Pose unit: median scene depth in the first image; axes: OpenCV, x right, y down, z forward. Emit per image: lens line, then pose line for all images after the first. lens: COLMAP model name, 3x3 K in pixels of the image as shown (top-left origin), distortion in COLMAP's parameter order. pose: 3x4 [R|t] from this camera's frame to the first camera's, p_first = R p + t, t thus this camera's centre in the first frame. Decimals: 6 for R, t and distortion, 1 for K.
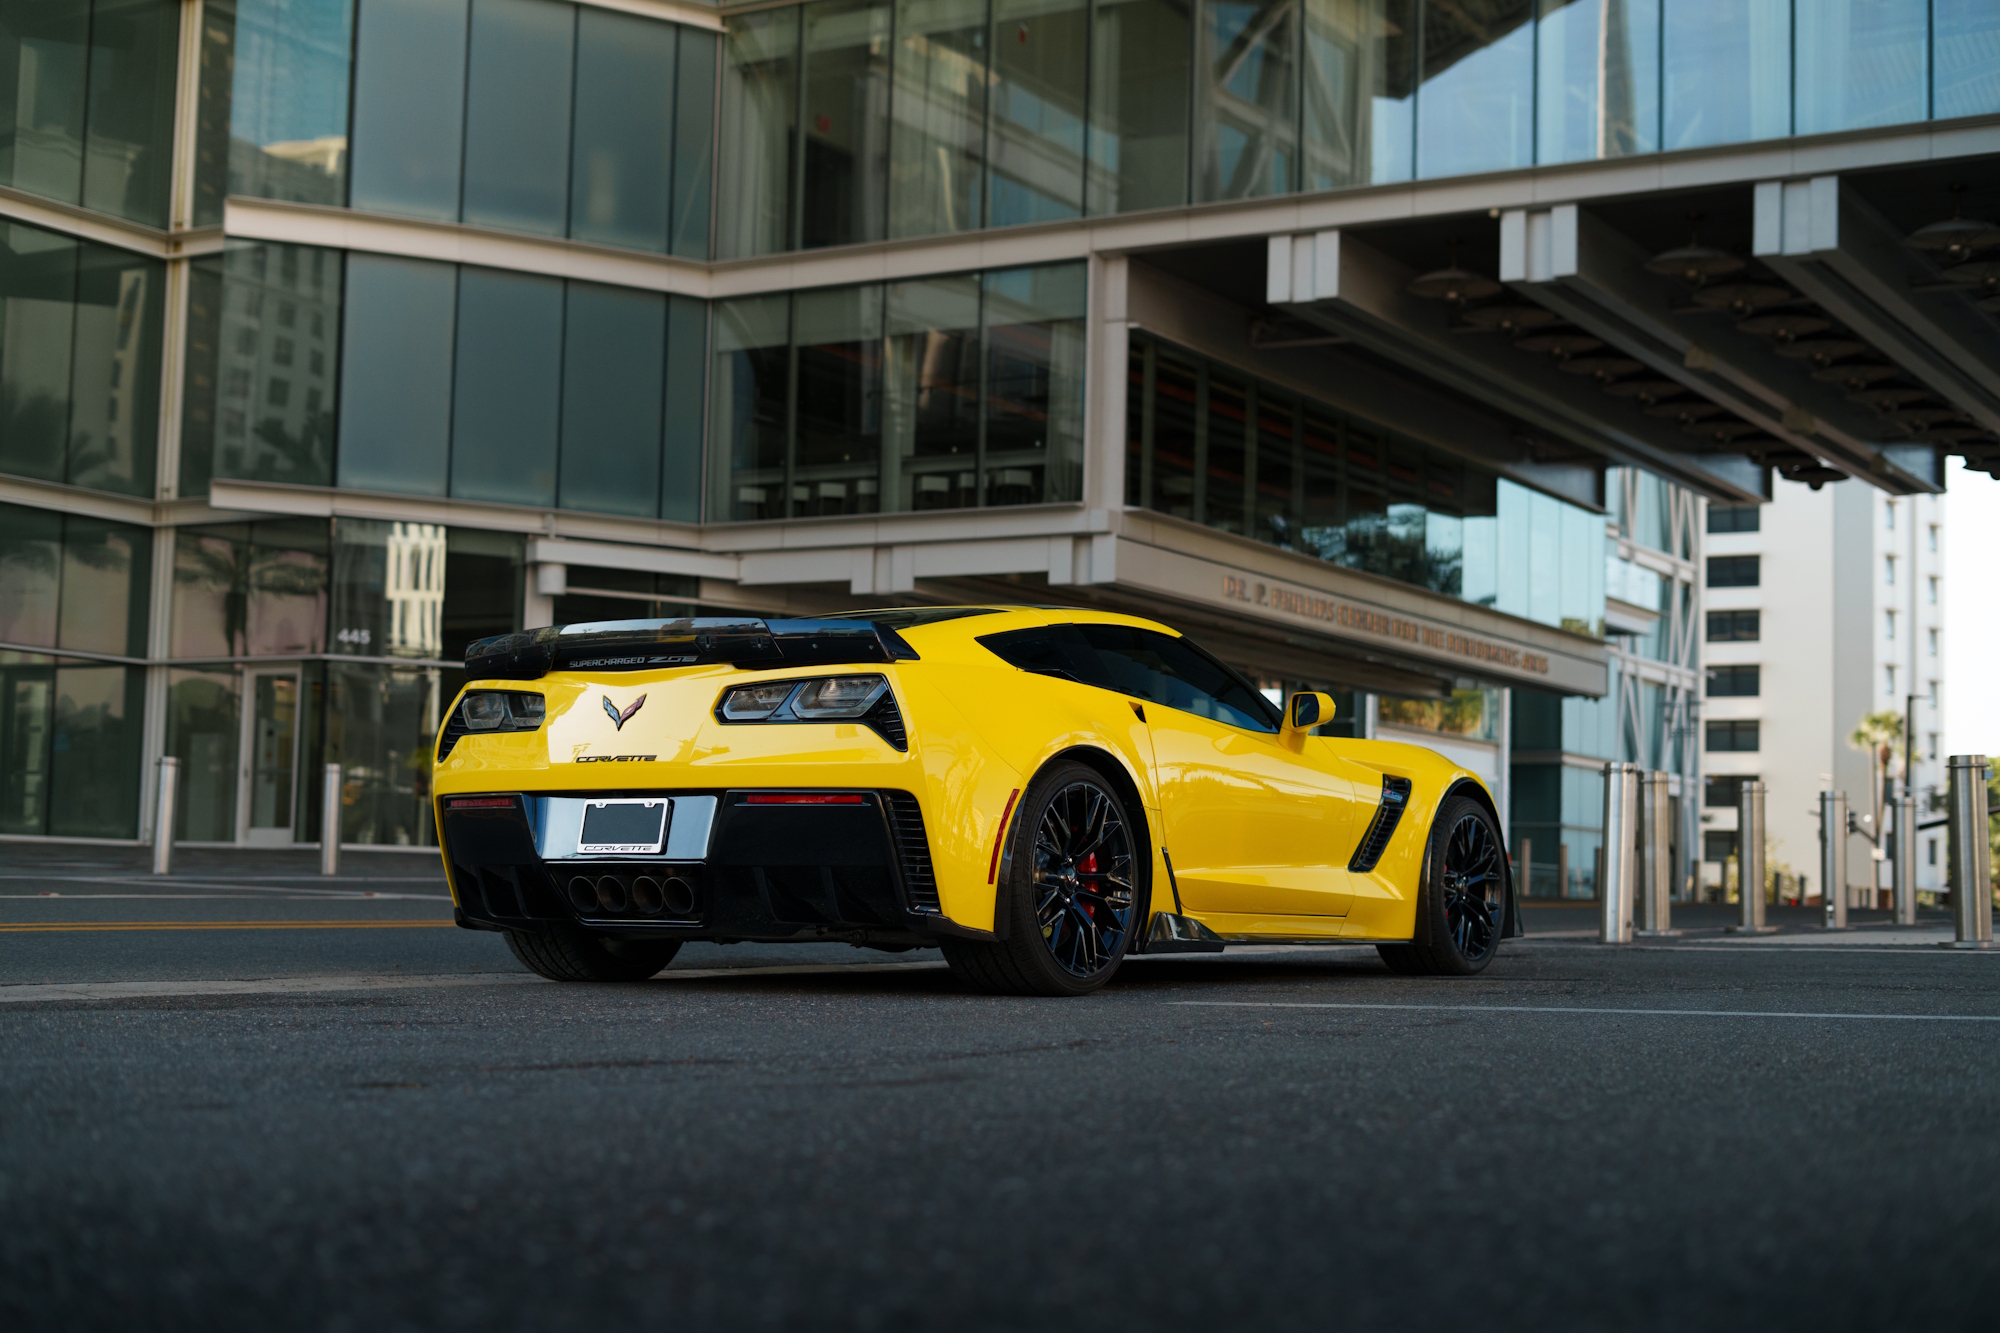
lens RADIAL K [[2970.4, 0, 1000.0], [0, 2970.4, 666.5], [0, 0, 1]] dist [-0.041058, -0.049478]
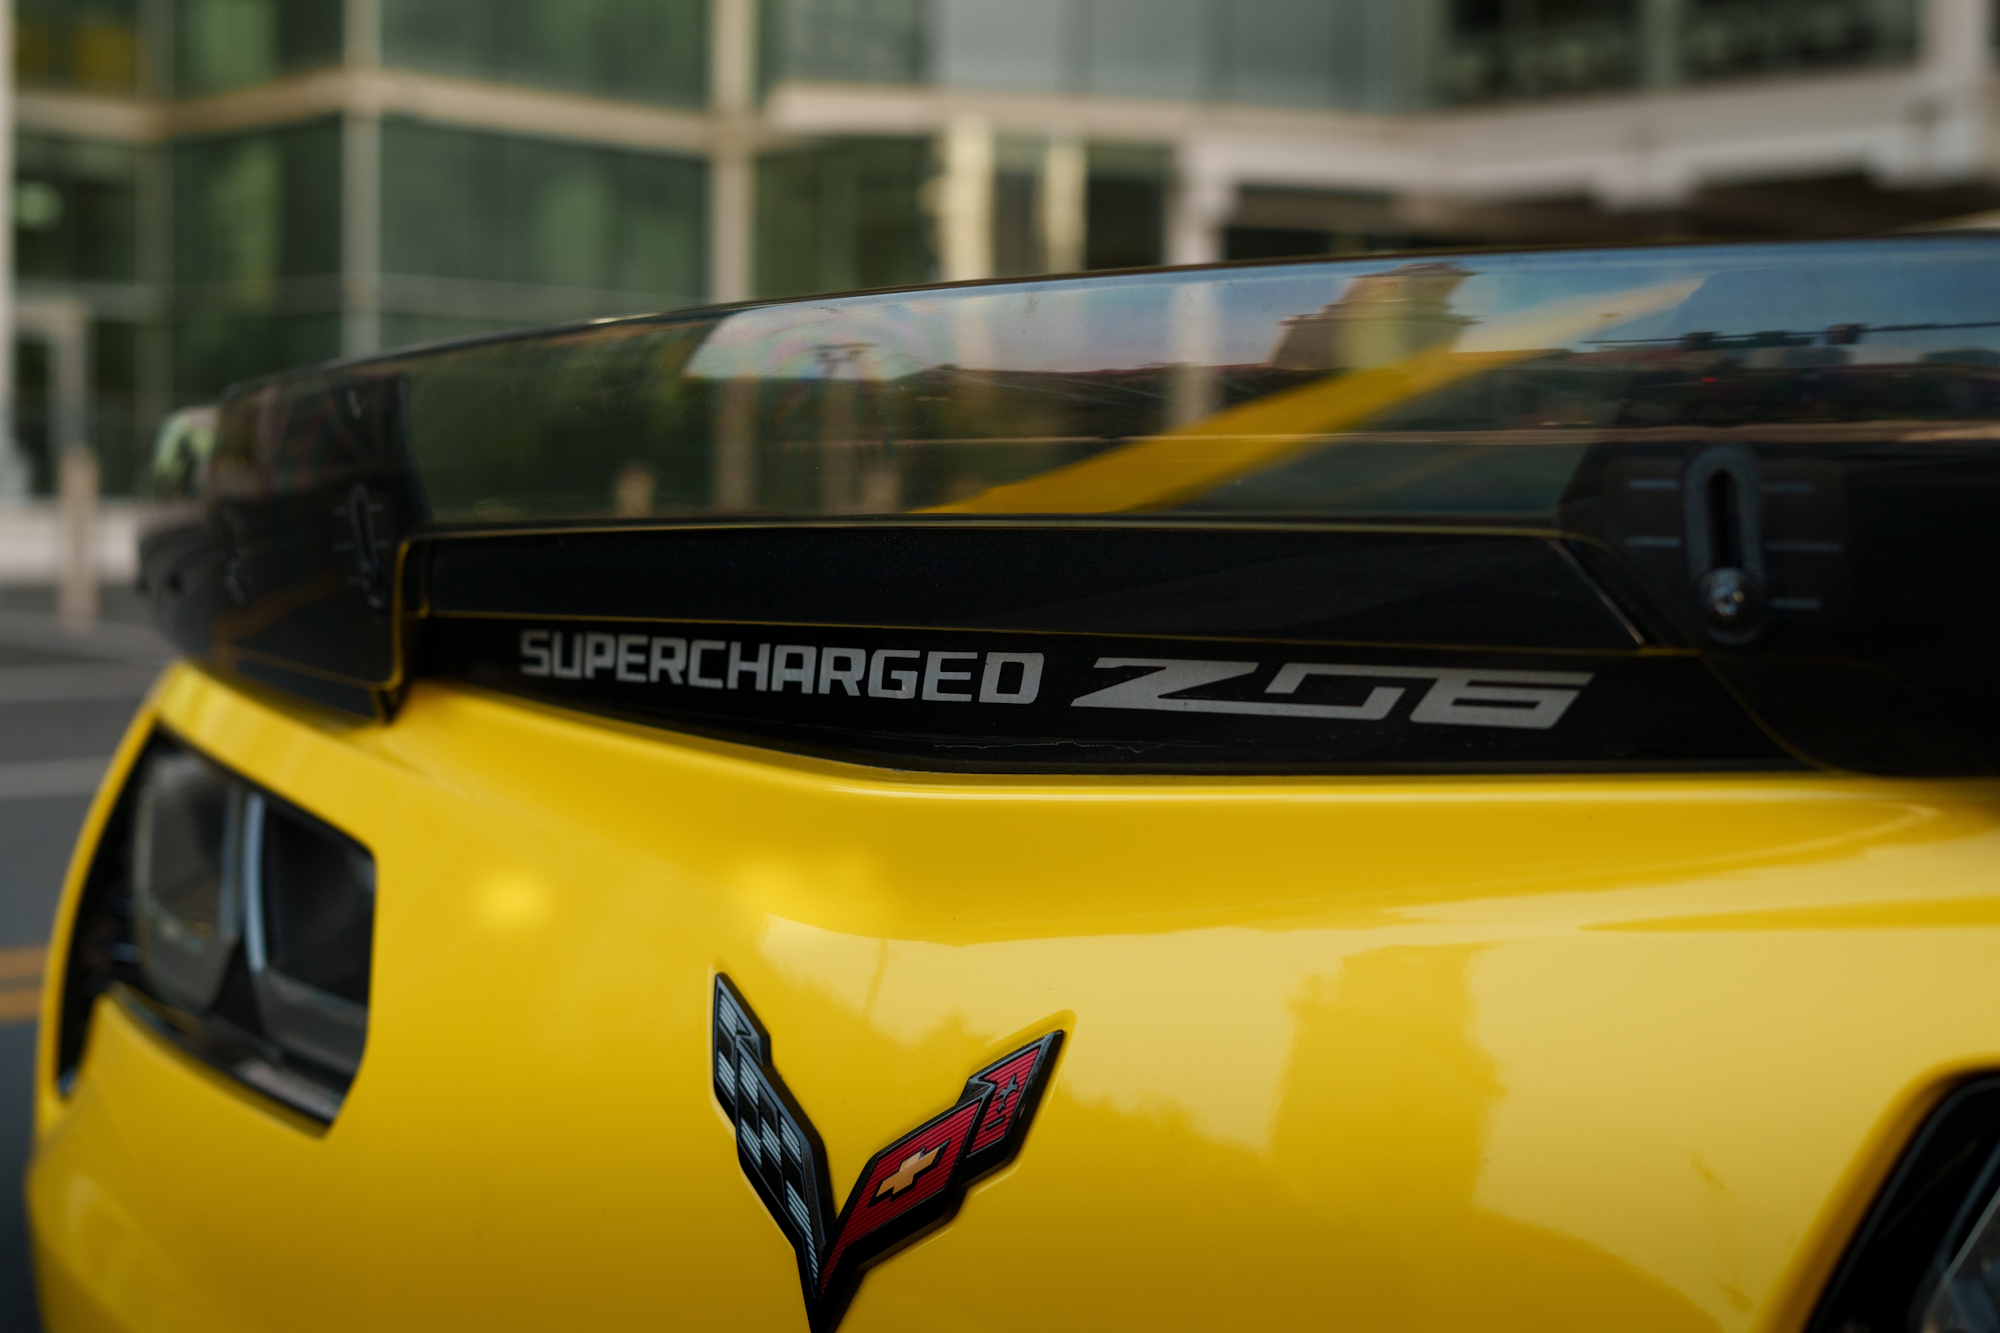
lens RADIAL K [[2970.4, 0, 1000.0], [0, 2970.4, 666.5], [0, 0, 1]] dist [-0.041058, -0.049478]
pose [[0.972210, -0.006934, -0.234006, -0.098359], [0.036447, 0.991857, 0.122033, -0.015366], [0.231254, -0.127171, 0.964546, 0.911314]]
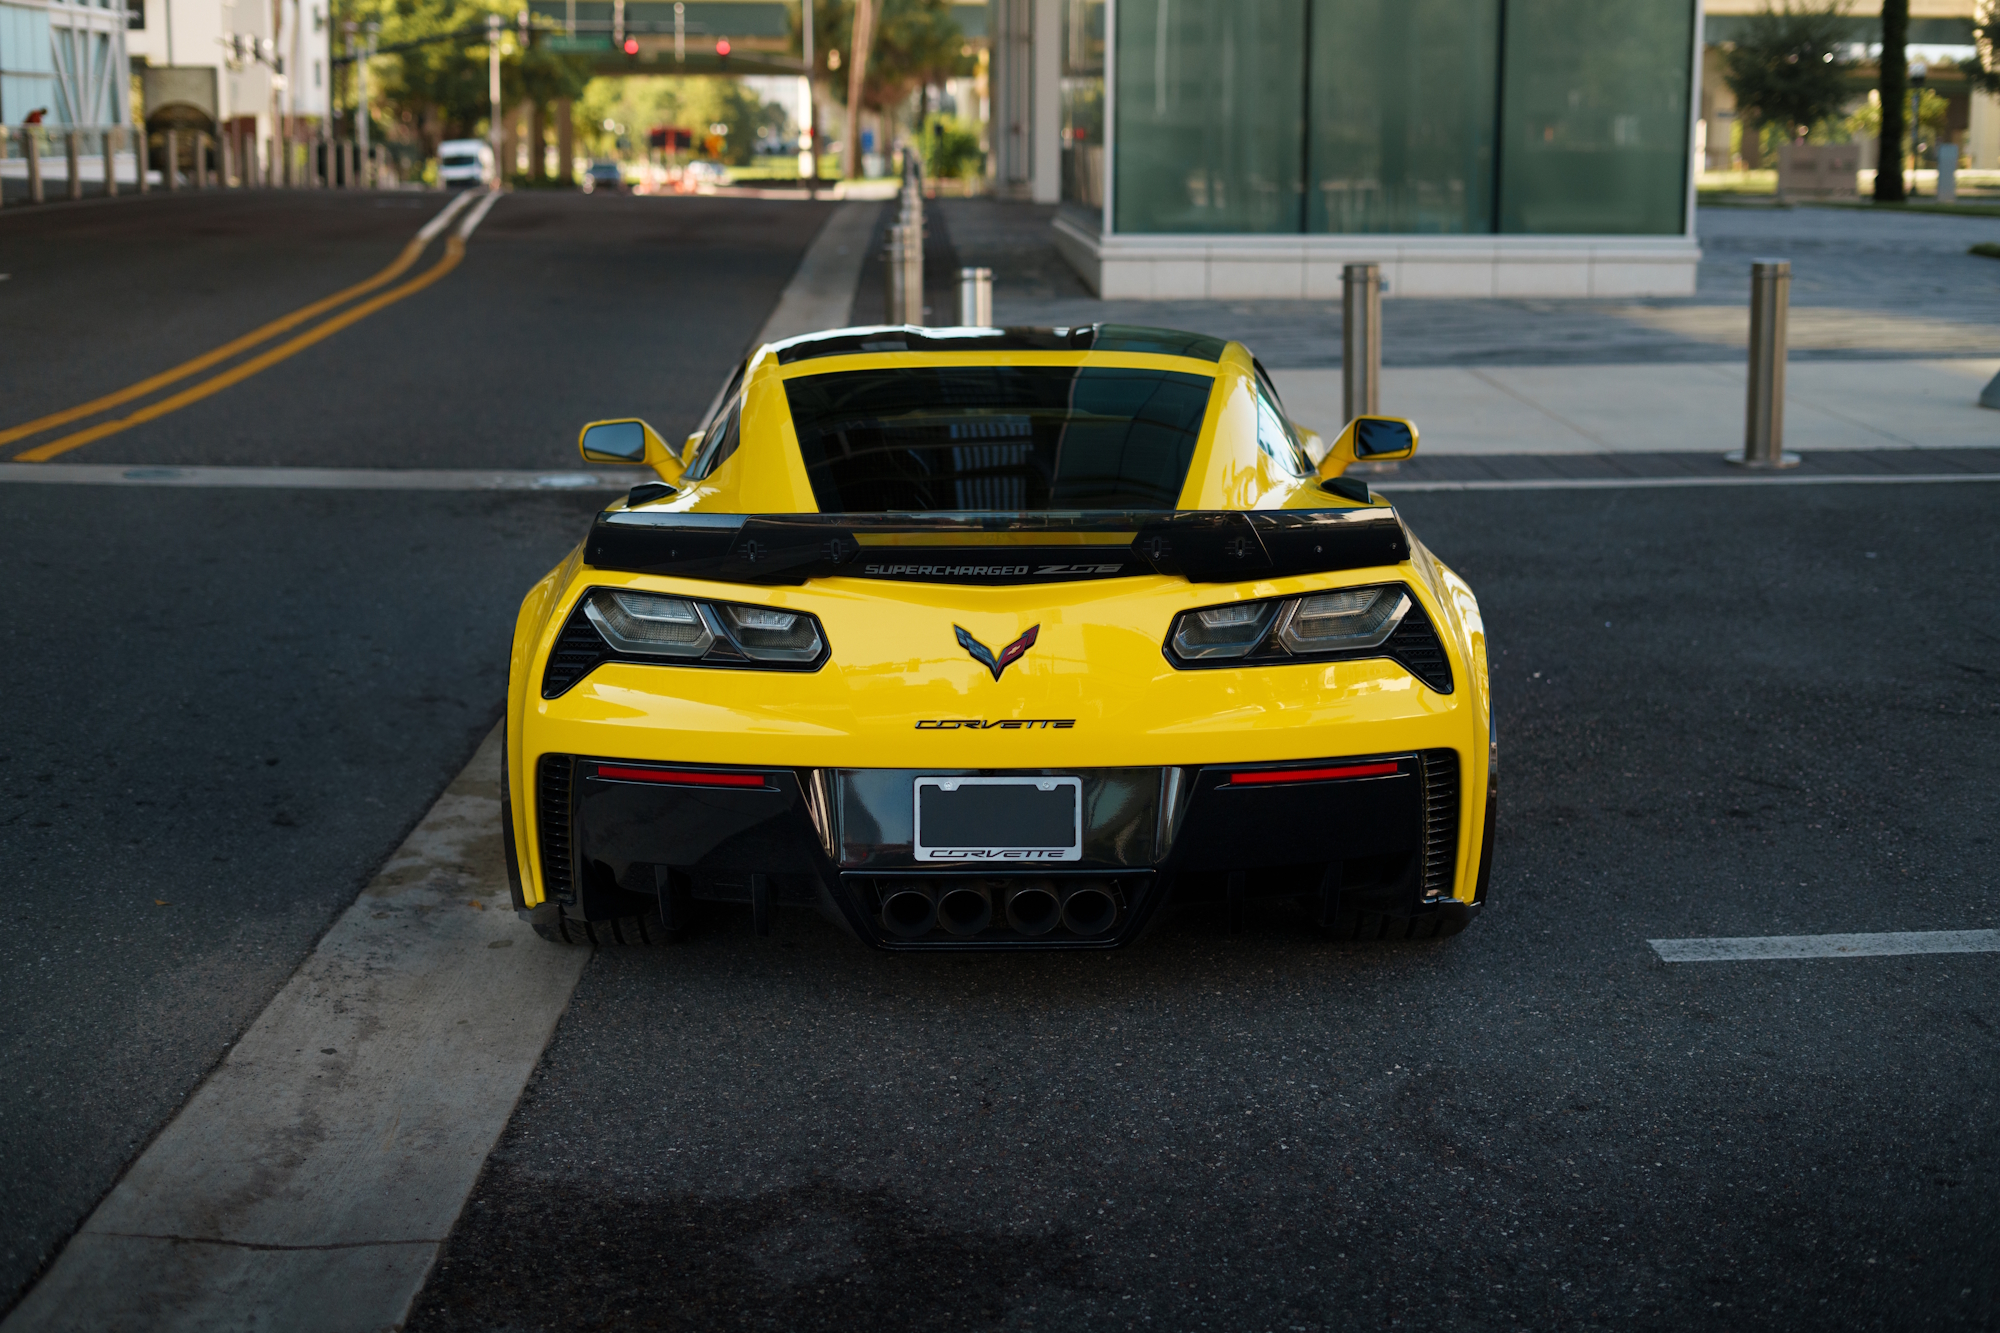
lens RADIAL K [[2970.4, 0, 1000.0], [0, 2970.4, 666.5], [0, 0, 1]] dist [-0.041058, -0.049478]
pose [[0.828791, -0.124740, 0.545478, -0.488242], [-0.031339, 0.962957, 0.267826, -0.157713], [-0.558681, -0.239067, 0.794181, 0.487326]]
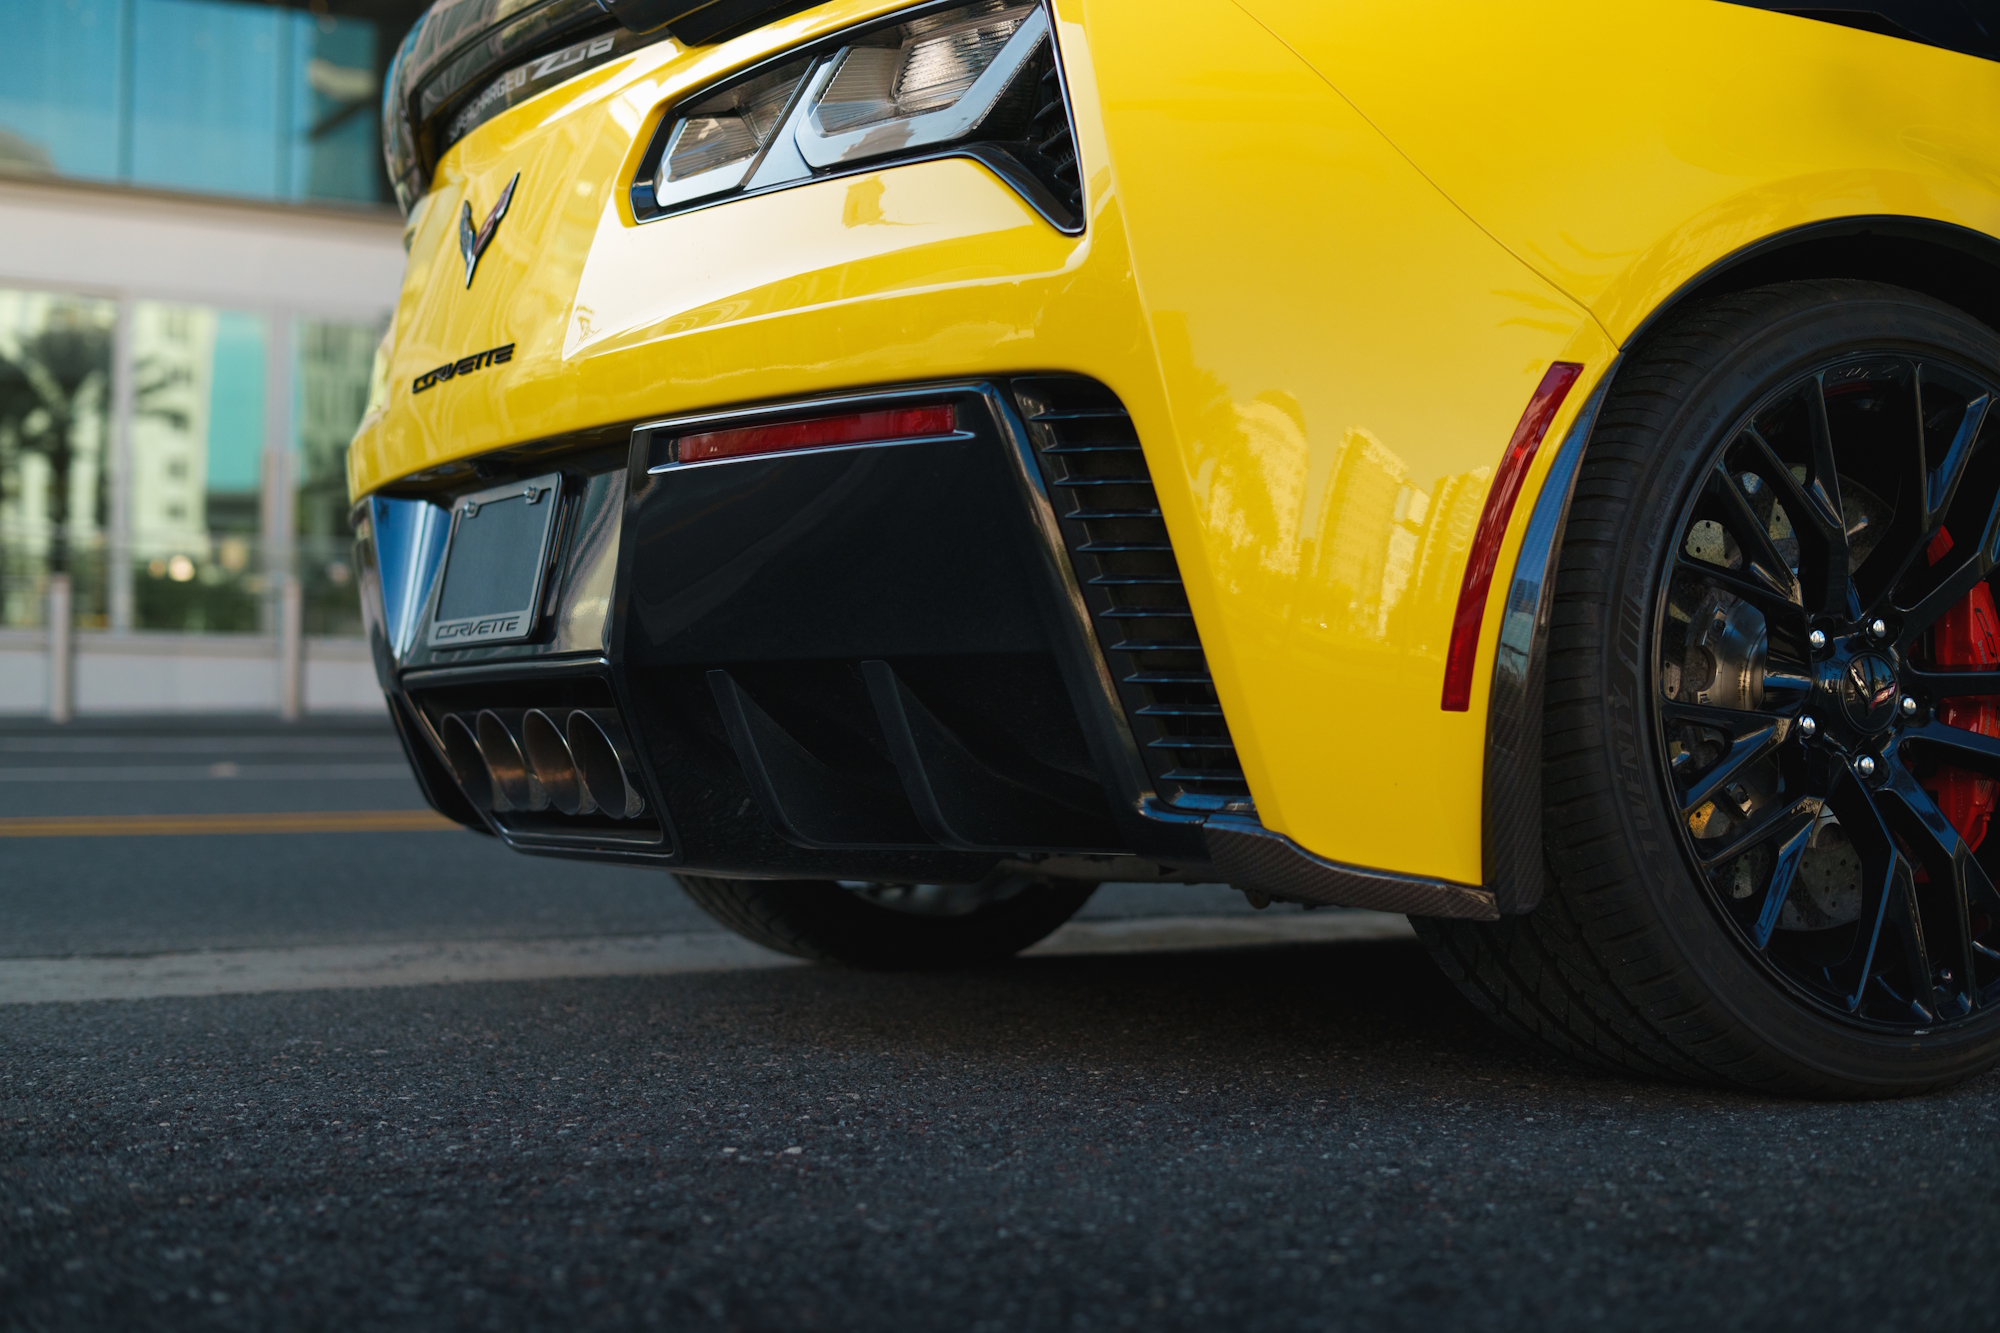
lens RADIAL K [[2970.4, 0, 1000.0], [0, 2970.4, 666.5], [0, 0, 1]] dist [-0.041058, -0.049478]
pose [[0.888464, -0.024502, -0.458292, 0.084101], [0.047644, 0.998103, 0.039002, 0.055755], [0.456467, -0.056487, 0.887945, 0.727061]]
